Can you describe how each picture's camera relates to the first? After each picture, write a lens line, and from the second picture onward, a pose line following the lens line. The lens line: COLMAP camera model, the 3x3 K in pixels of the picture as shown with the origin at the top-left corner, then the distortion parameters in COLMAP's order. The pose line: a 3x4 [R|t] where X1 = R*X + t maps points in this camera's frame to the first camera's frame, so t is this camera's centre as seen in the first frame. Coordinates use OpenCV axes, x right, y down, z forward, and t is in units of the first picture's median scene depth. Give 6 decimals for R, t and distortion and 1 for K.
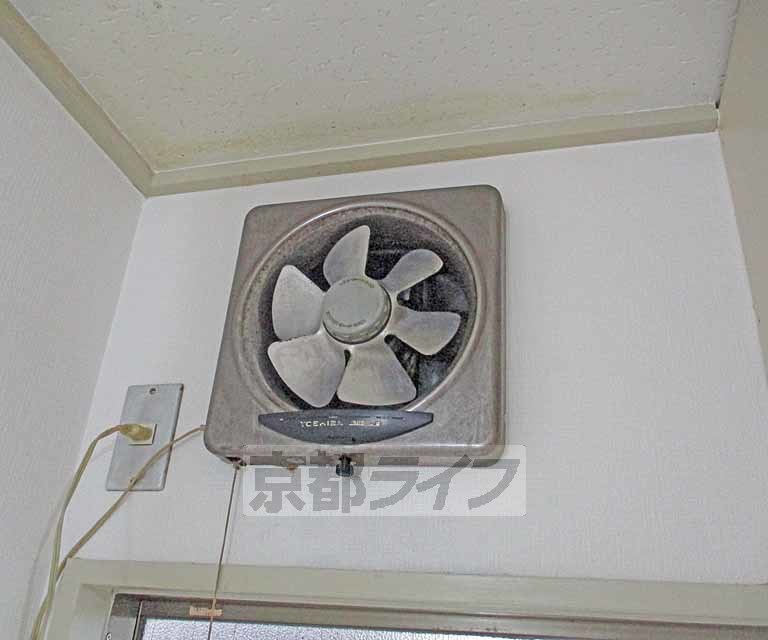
lens RADIAL K [[711.4, 0, 386.1], [0, 711.4, 322.8], [0, 0, 1]] dist [-0.022938, 0.001777]
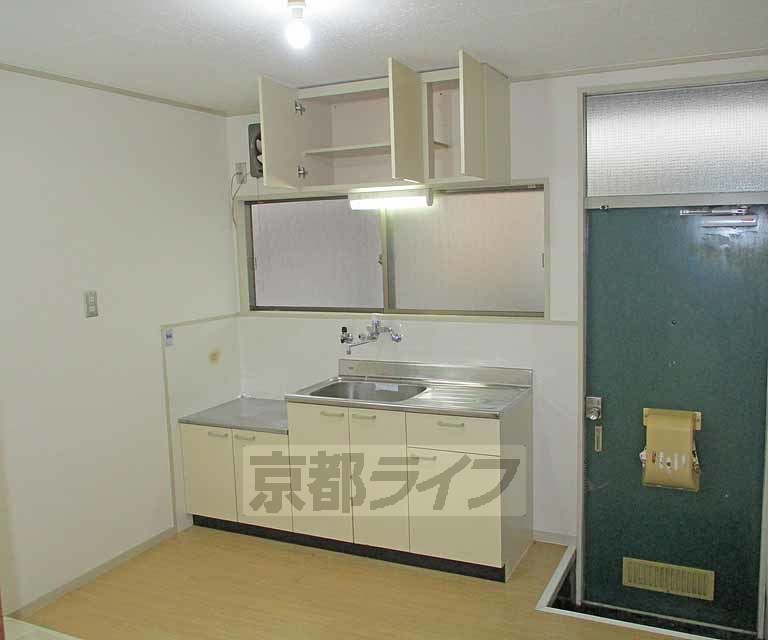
lens RADIAL K [[711.4, 0, 386.1], [0, 711.4, 322.8], [0, 0, 1]] dist [-0.022938, 0.001777]
pose [[0.973562, -0.076449, -0.215250, 1.798842], [0.183224, 0.824077, 0.536028, -1.589092], [0.136404, -0.561295, 0.816297, -3.867215]]
